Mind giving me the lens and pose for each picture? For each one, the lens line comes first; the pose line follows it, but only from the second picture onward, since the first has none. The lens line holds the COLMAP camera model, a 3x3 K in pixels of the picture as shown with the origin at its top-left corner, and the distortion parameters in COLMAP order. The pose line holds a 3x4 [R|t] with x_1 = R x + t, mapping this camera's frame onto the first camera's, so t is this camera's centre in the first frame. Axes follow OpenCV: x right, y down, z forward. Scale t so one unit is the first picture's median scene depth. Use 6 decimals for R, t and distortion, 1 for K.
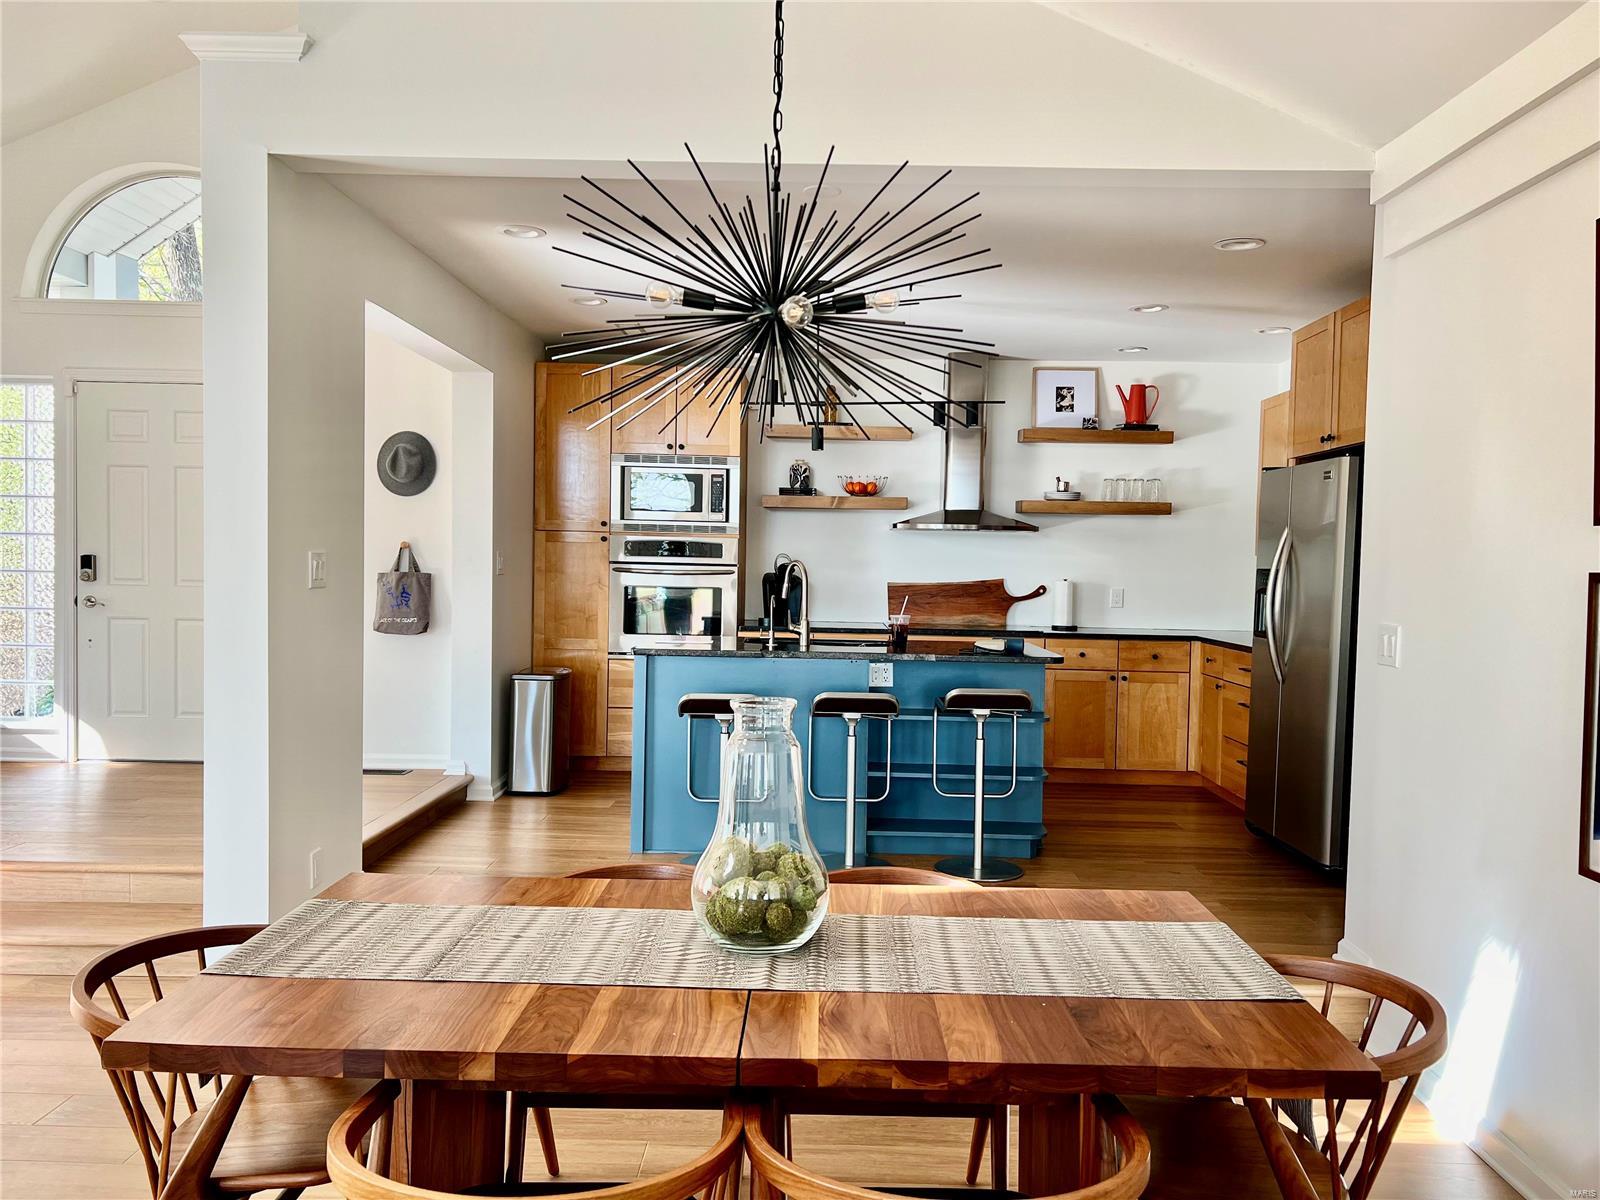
lens RADIAL K [[1189.7, 0, 809.1], [0, 1189.7, 623.4], [0, 0, 1]] dist [0.093335, -0.117899]
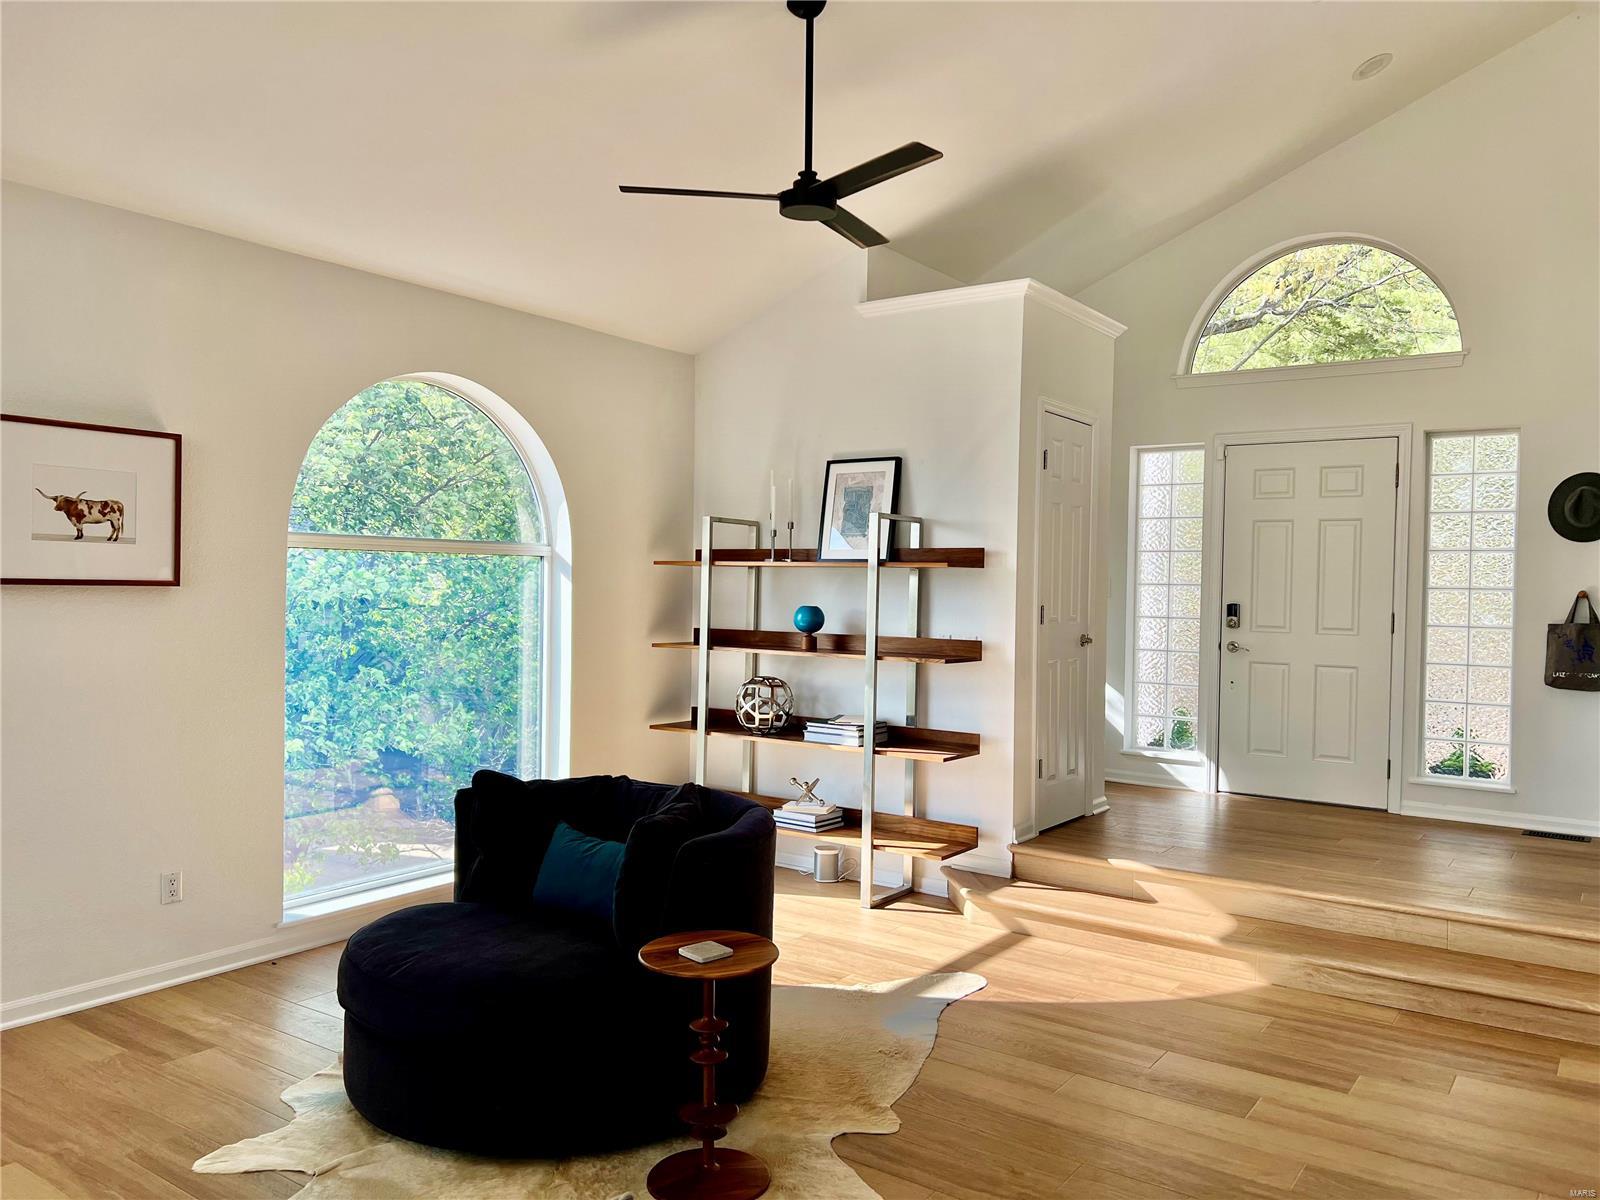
lens RADIAL K [[1204.1, 0, 816.5], [0, 1204.1, 601.8], [0, 0, 1]] dist [0.063107, -0.068119]
pose [[0.825937, 0.003444, -0.563752, -0.289279], [-0.032398, 0.998619, -0.041364, -0.001099], [0.562831, 0.052429, 0.824907, -0.110112]]
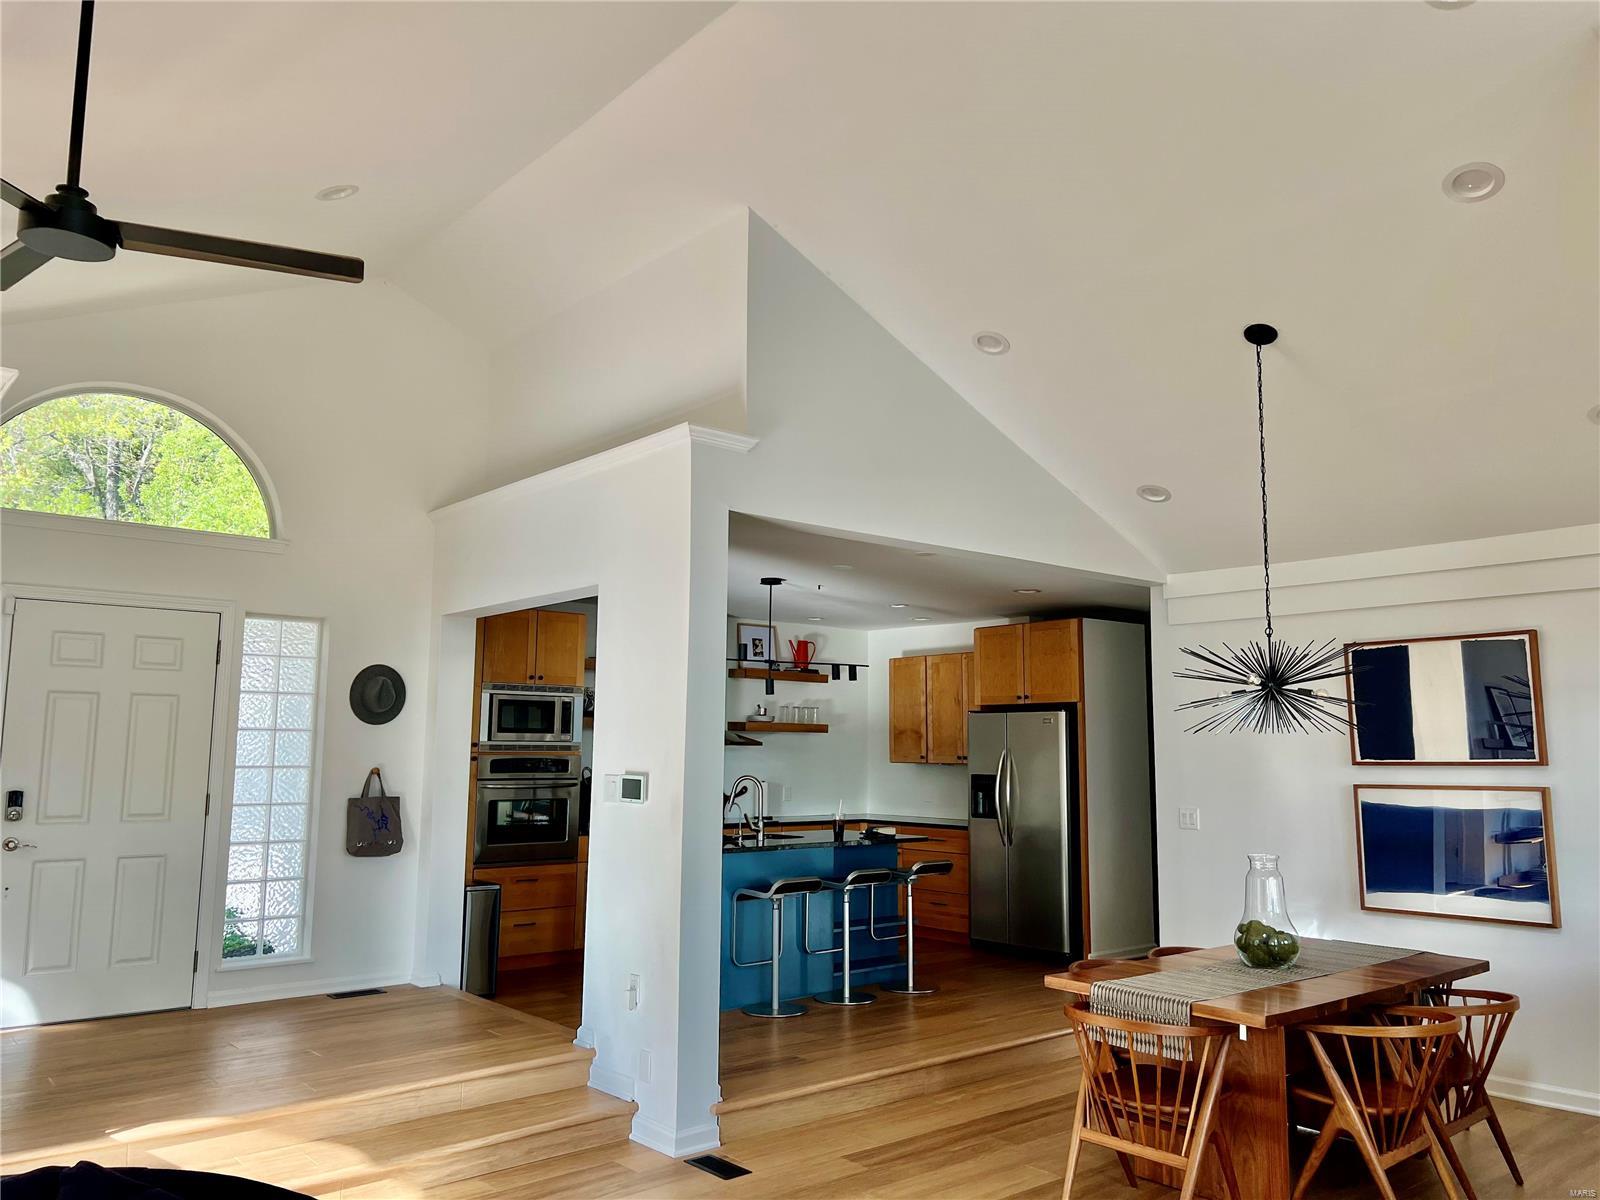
lens RADIAL K [[1207.6, 0, 802.8], [0, 1207.6, 602.2], [0, 0, 1]] dist [0.058795, -0.065093]
pose [[0.756385, 0.066974, 0.650689, -0.750268], [0.044313, 0.987213, -0.153123, -0.030198], [-0.652624, 0.144654, 0.743745, -0.069728]]
